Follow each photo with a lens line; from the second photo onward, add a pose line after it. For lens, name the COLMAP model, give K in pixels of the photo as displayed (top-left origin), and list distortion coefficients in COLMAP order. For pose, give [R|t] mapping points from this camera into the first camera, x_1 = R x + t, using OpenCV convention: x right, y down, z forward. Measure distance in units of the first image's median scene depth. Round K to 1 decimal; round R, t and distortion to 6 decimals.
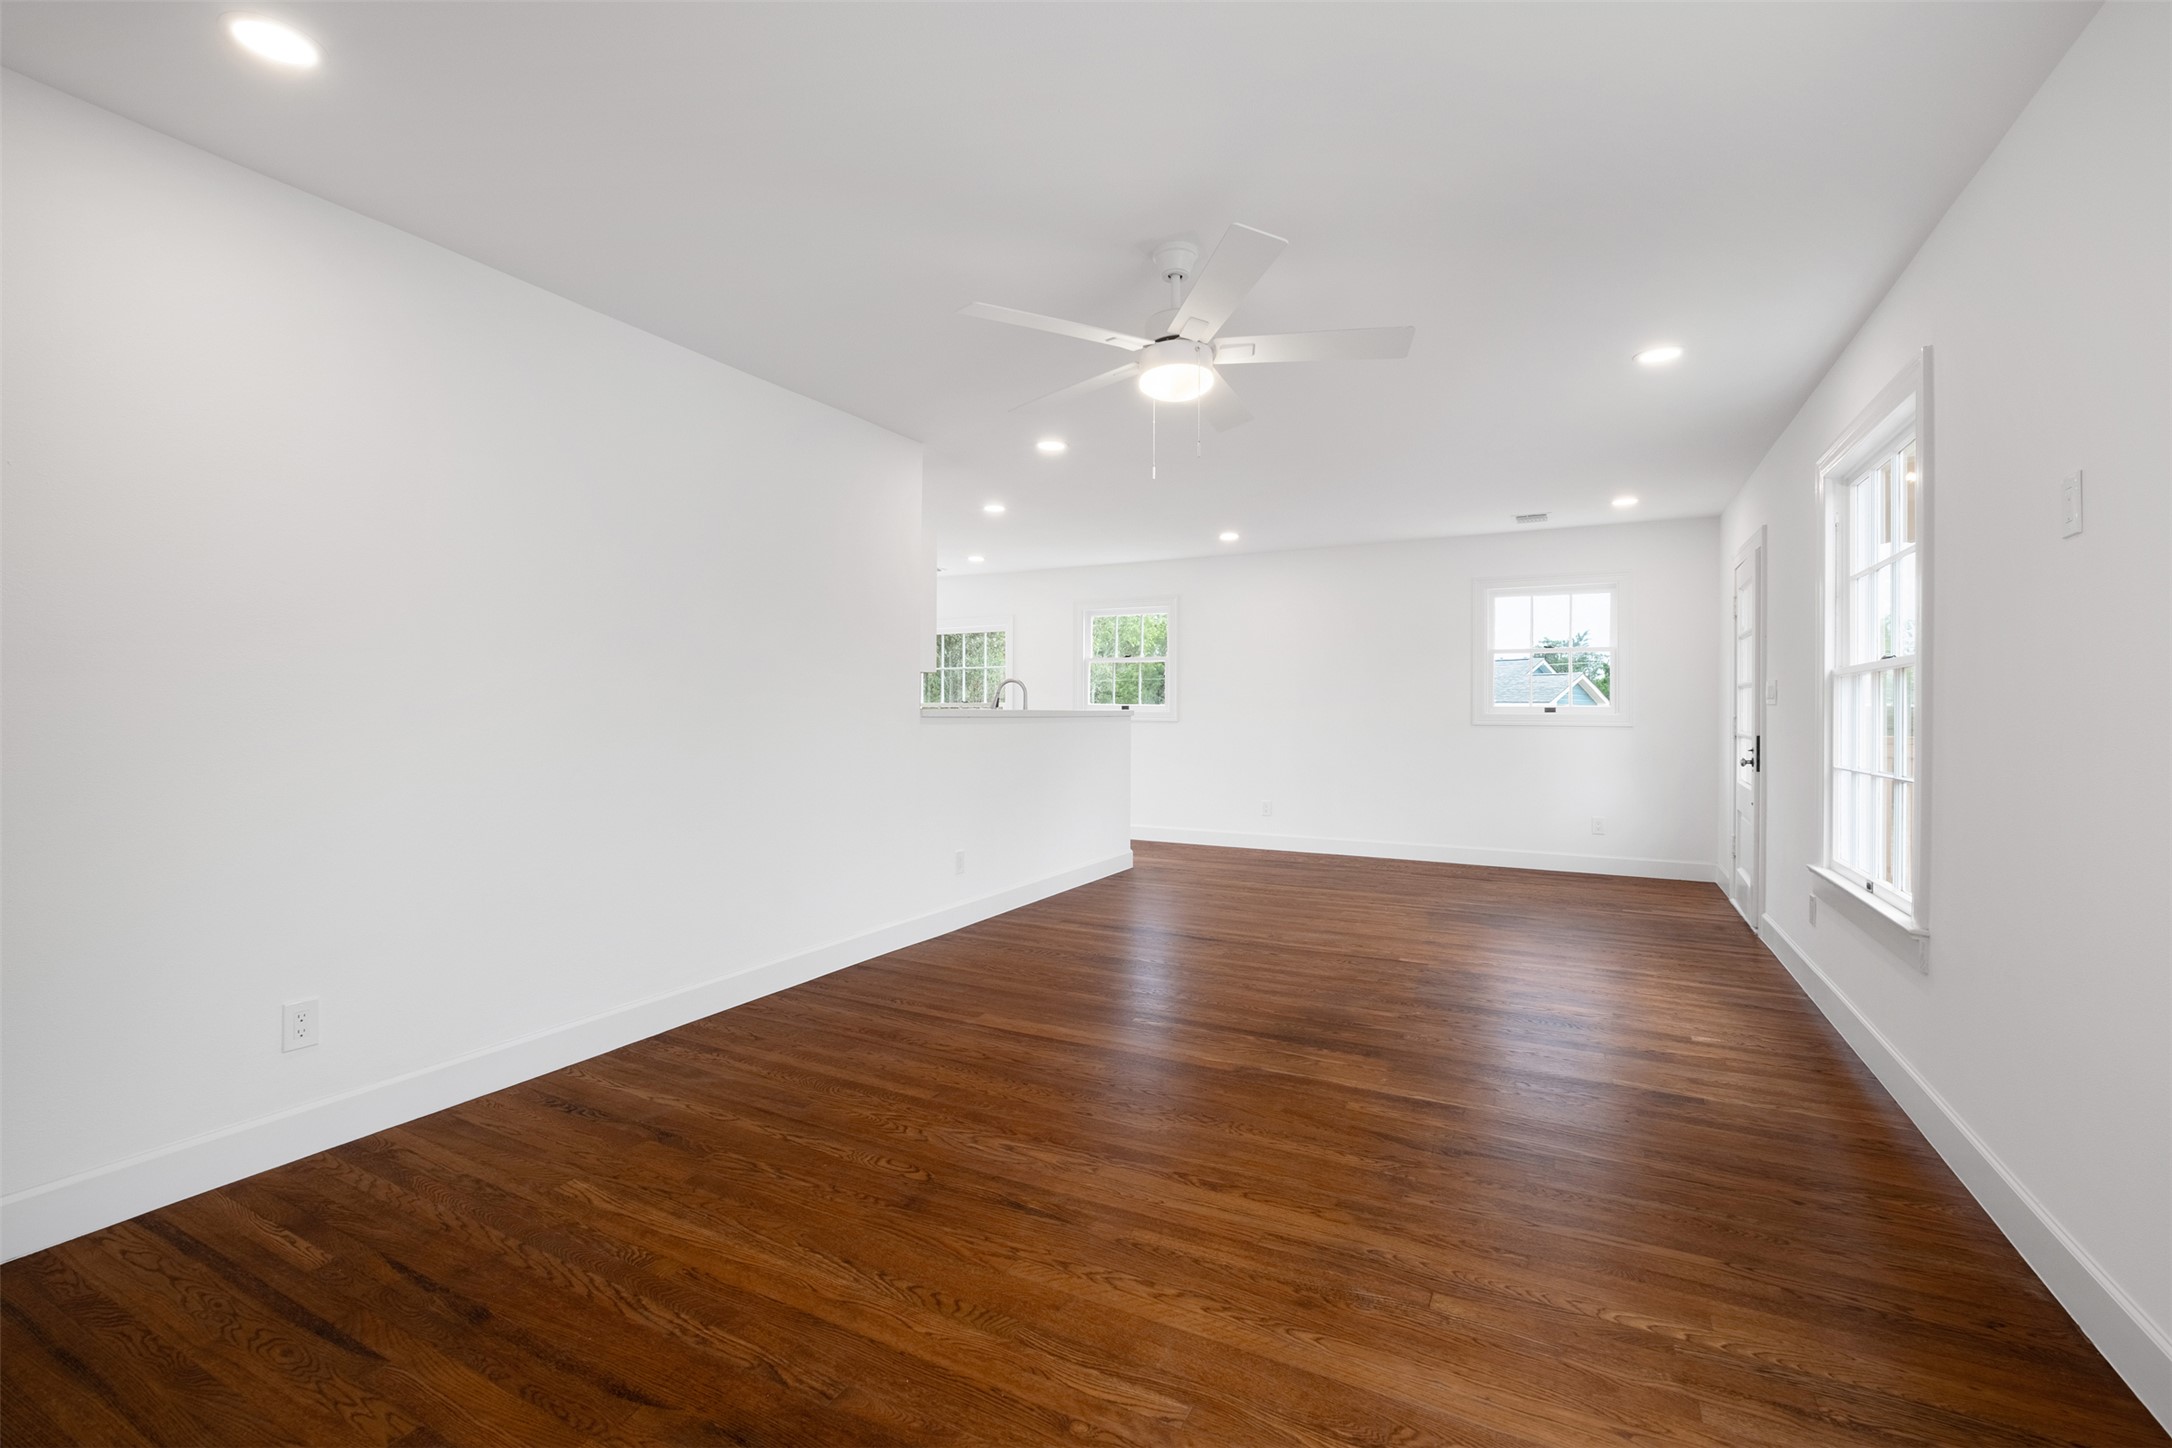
lens RADIAL K [[941.6, 0, 1077.2], [0, 941.6, 714.7], [0, 0, 1]] dist [0.005692, -0.007289]
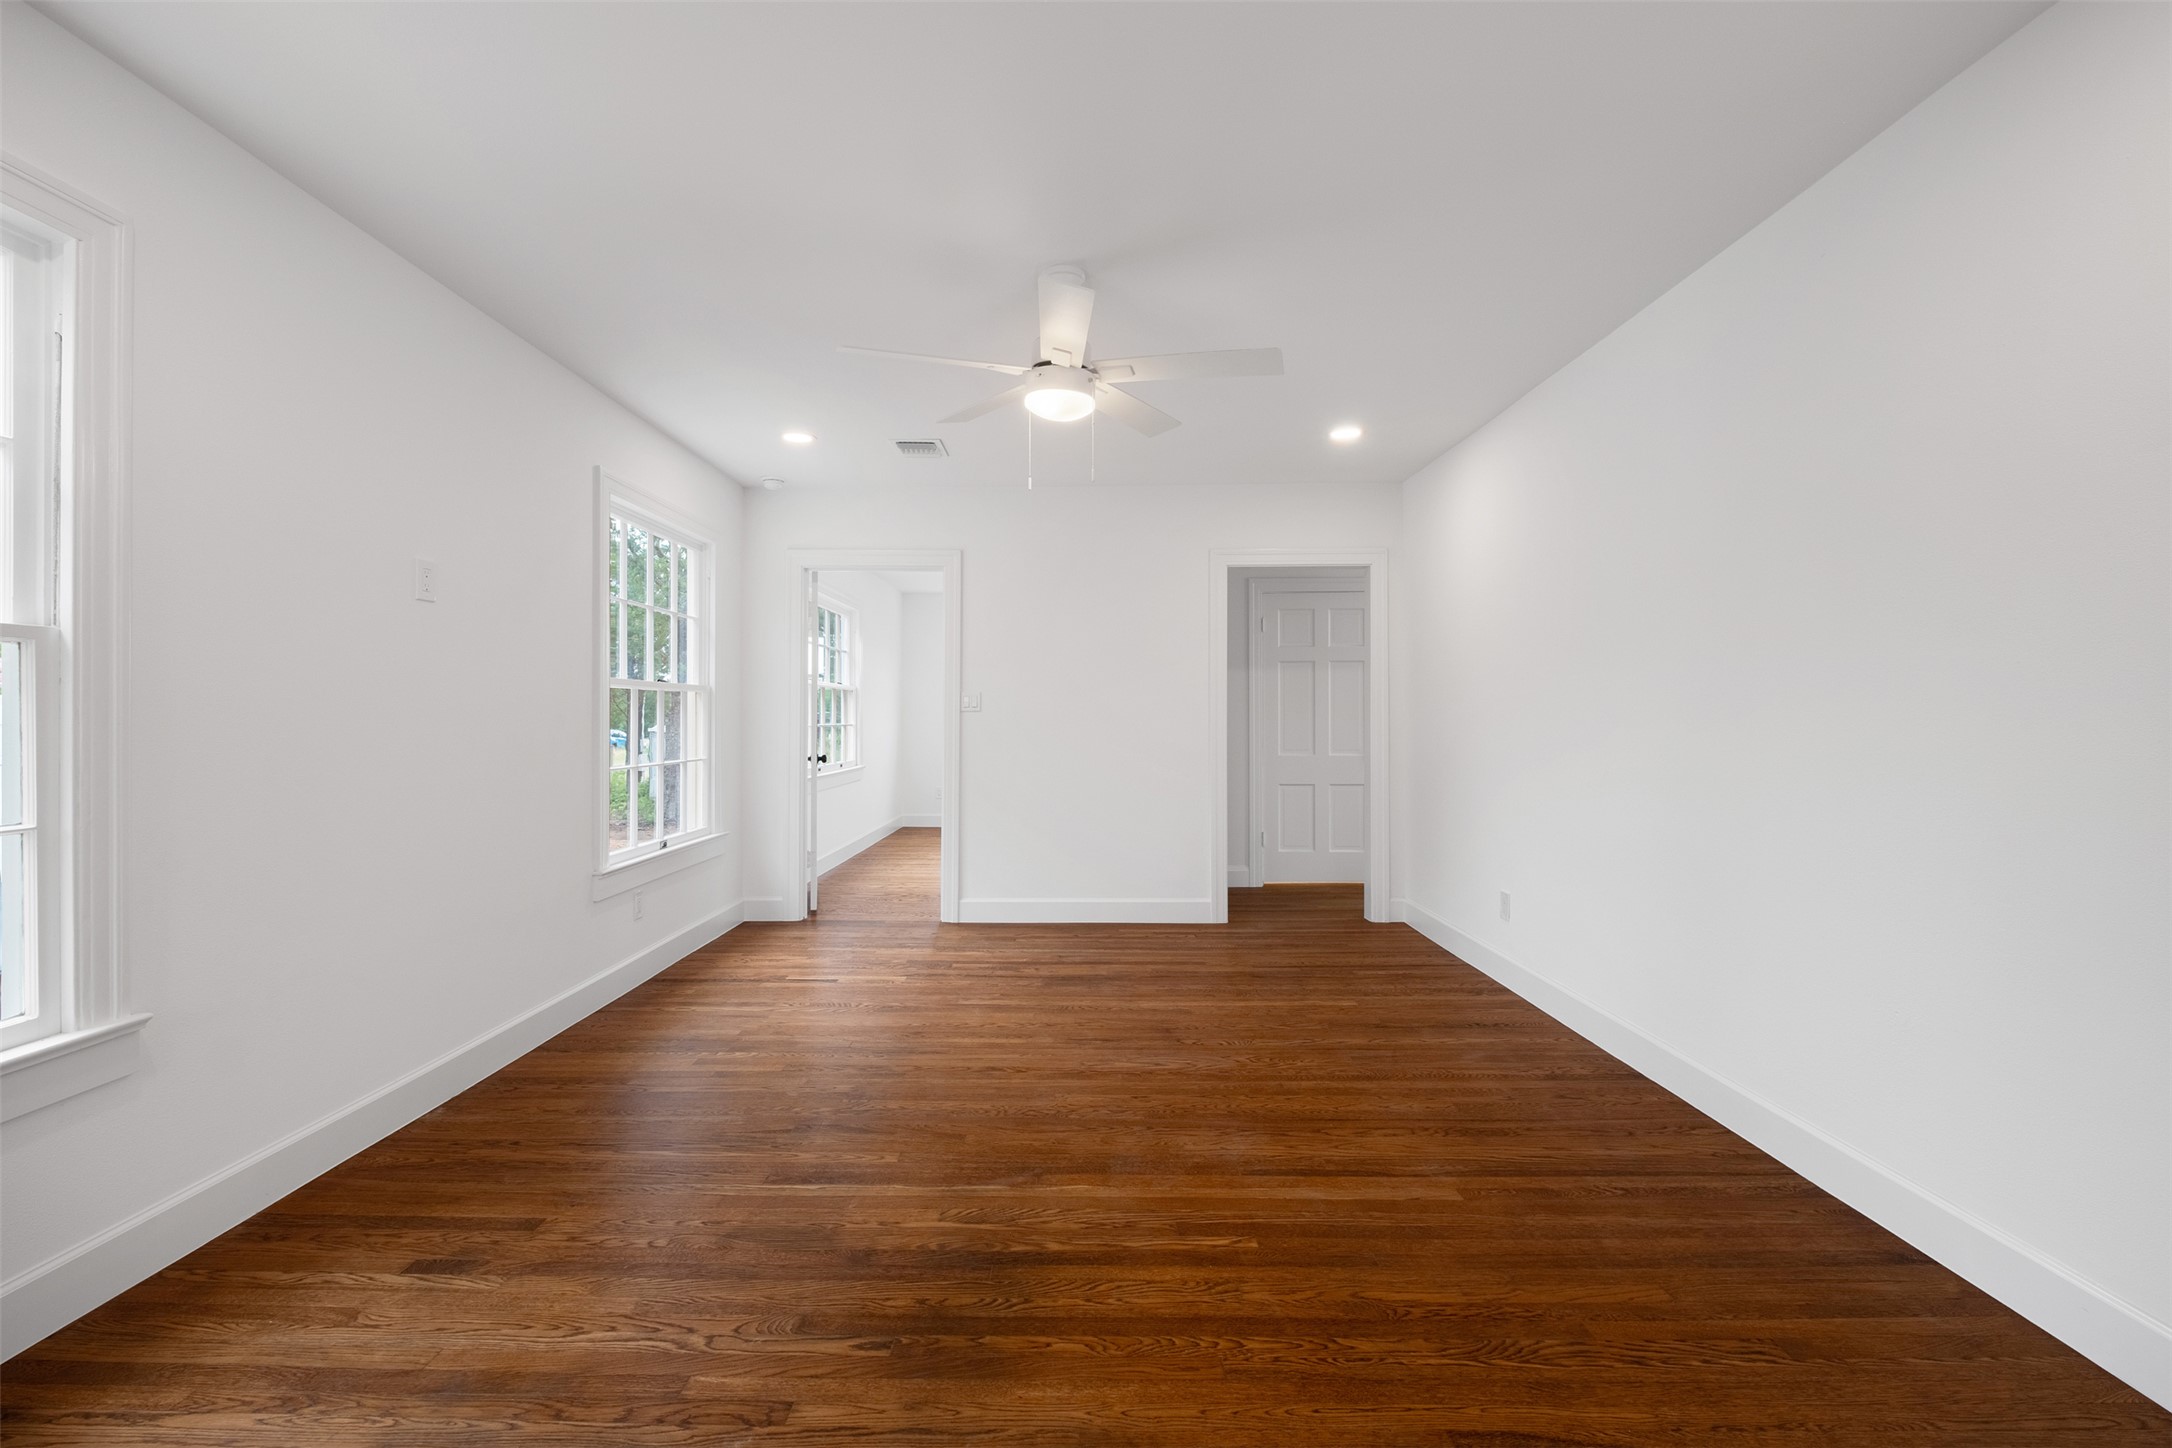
lens RADIAL K [[941.6, 0, 1070.6], [0, 941.6, 721.8], [0, 0, 1]] dist [0.005692, -0.007289]
pose [[-0.892095, -0.000268, -0.451849, 0.544618], [-0.003293, 0.999977, 0.005906, -0.005305], [0.451837, 0.006757, -0.892075, 1.867056]]
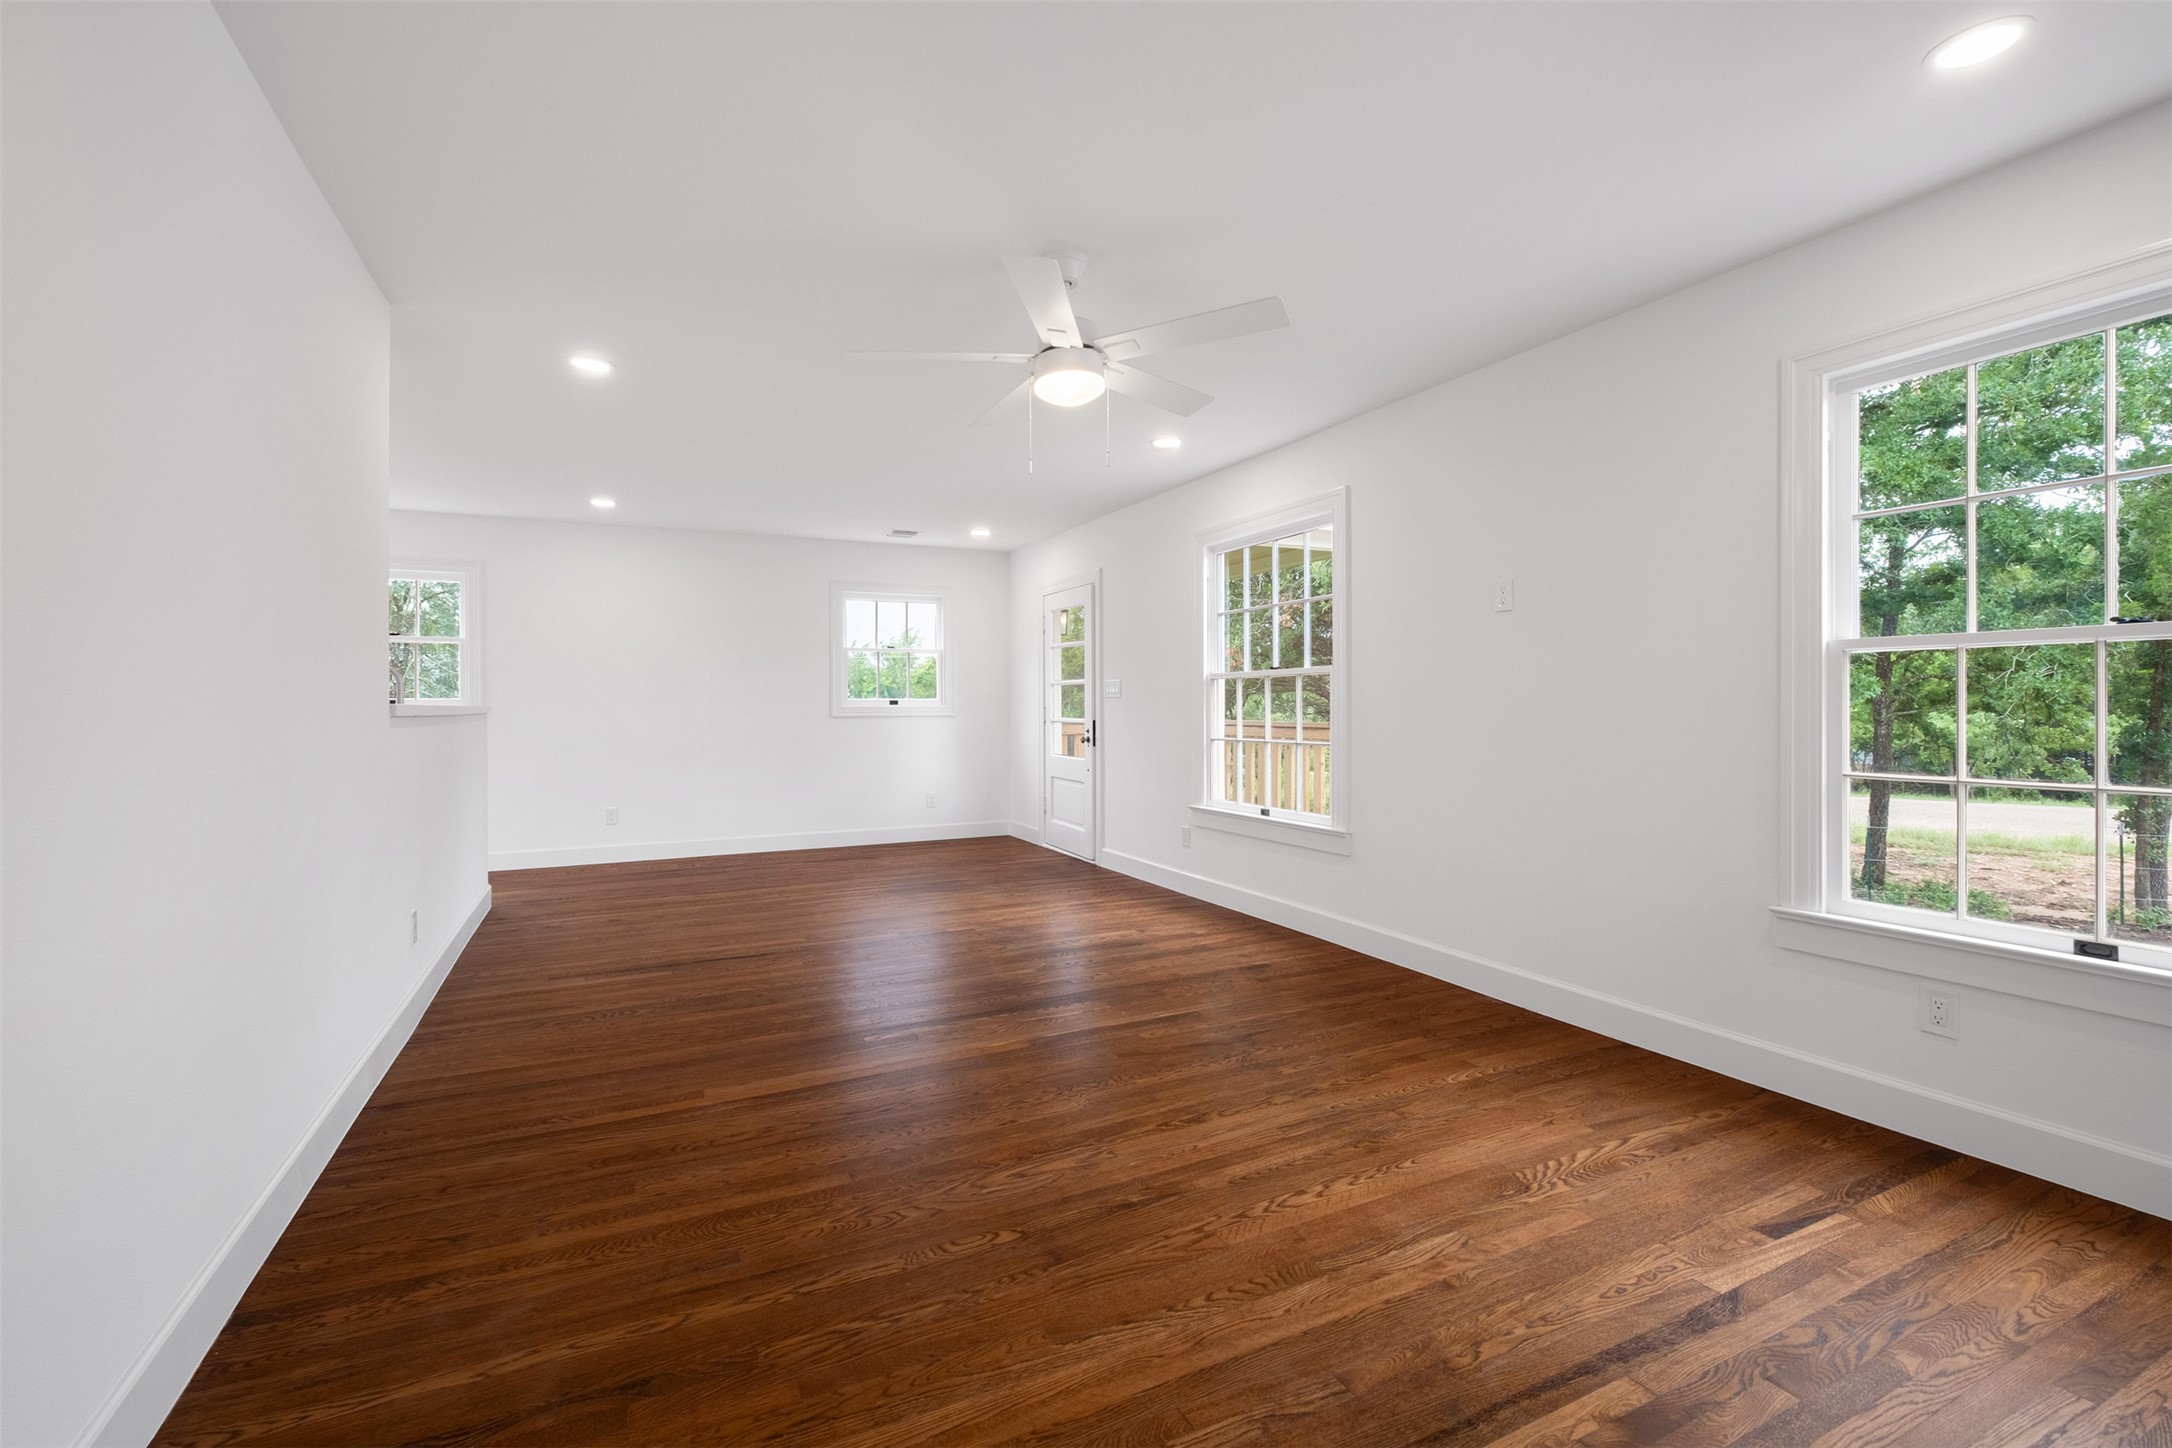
lens RADIAL K [[941.6, 0, 1077.8], [0, 941.6, 709.0], [0, 0, 1]] dist [0.005692, -0.007289]
pose [[0.593257, -0.010426, 0.804945, -0.702730], [0.010395, 0.999932, 0.005290, -0.002365], [-0.804946, 0.005229, 0.593325, 0.363309]]
